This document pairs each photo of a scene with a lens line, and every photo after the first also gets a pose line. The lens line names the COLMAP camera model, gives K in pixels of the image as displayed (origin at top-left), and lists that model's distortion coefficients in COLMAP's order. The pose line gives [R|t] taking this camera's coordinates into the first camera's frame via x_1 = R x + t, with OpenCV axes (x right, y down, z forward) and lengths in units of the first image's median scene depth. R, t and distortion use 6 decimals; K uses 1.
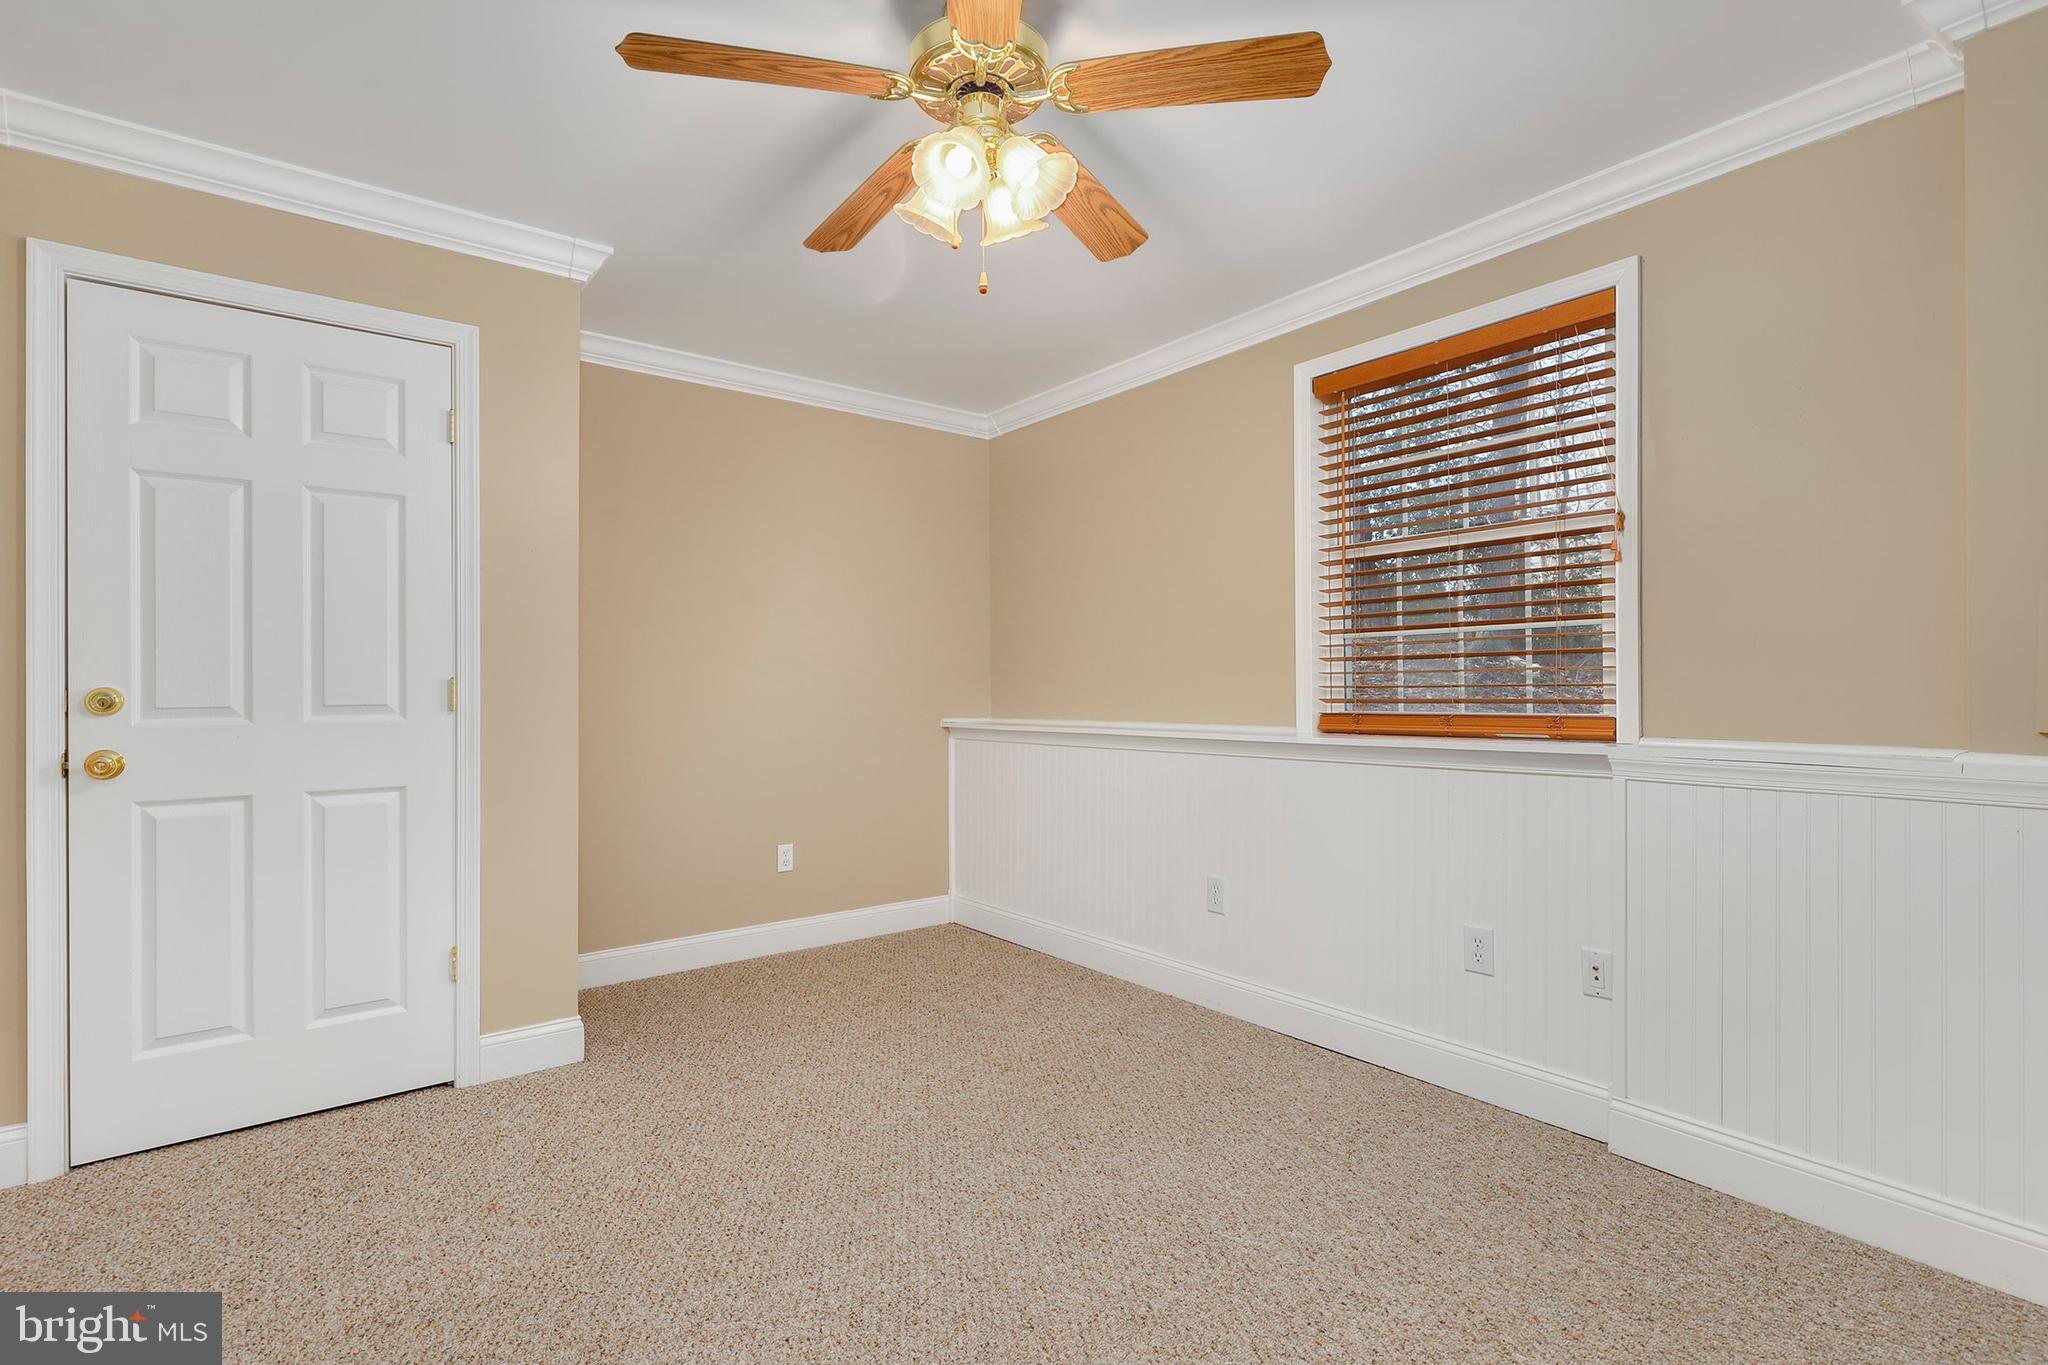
lens RADIAL K [[954.1, 0, 1017.7], [0, 954.1, 660.1], [0, 0, 1]] dist [-0.000293, 0.000237]
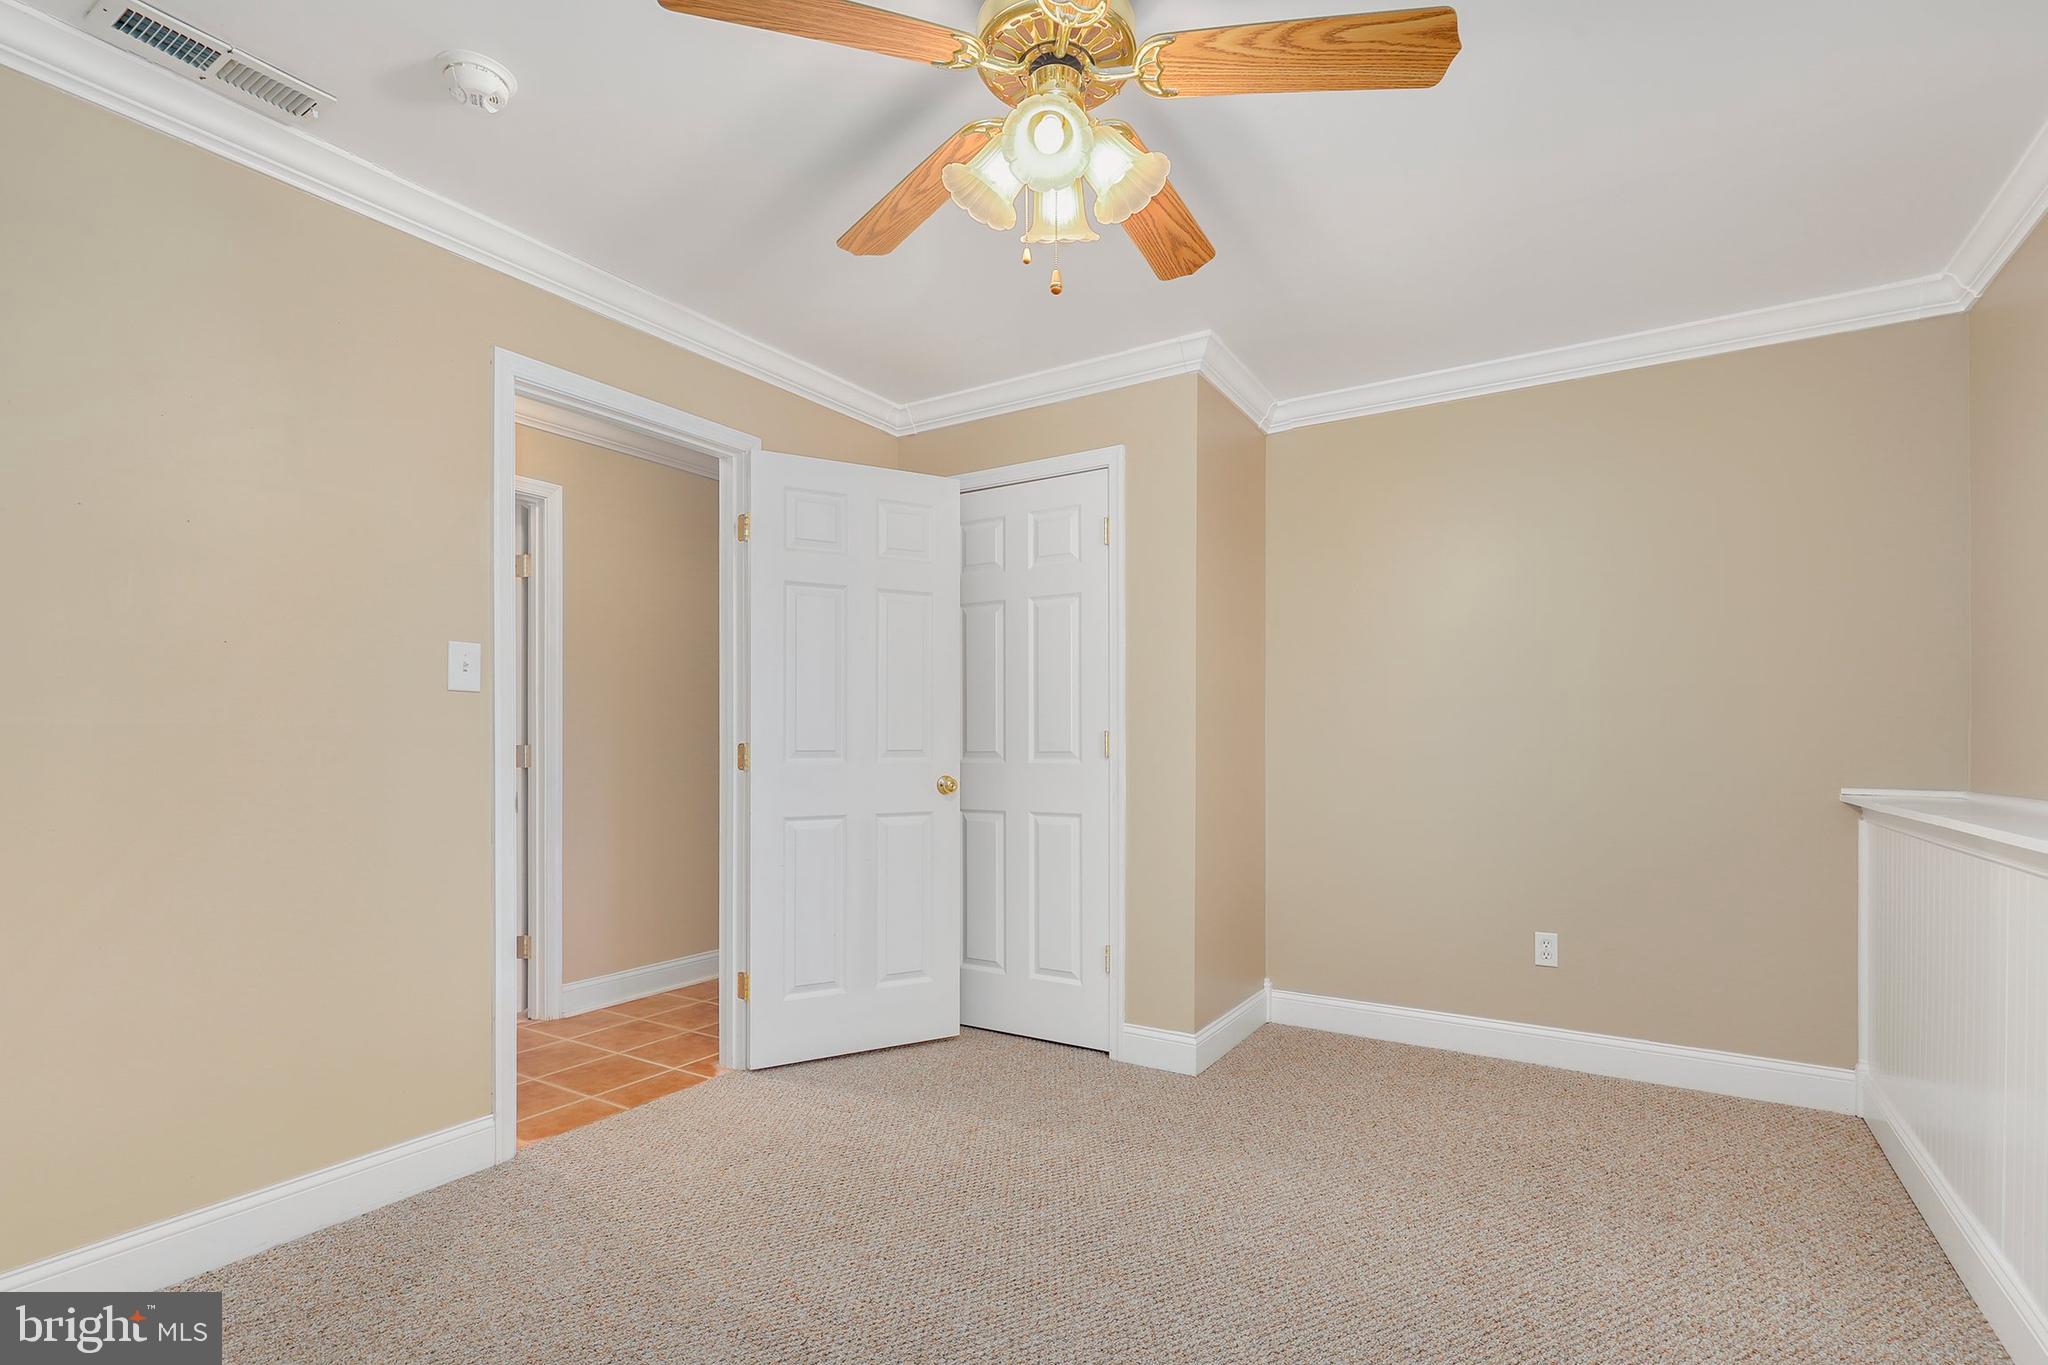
lens RADIAL K [[946.5, 0, 1022.9], [0, 946.5, 721.3], [0, 0, 1]] dist [0.002163, 0.000234]
pose [[0.351906, -0.015232, -0.935911, 0.514539], [0.026718, 0.999624, -0.006223, 0.009806], [0.935654, -0.022816, 0.352181, 0.439950]]
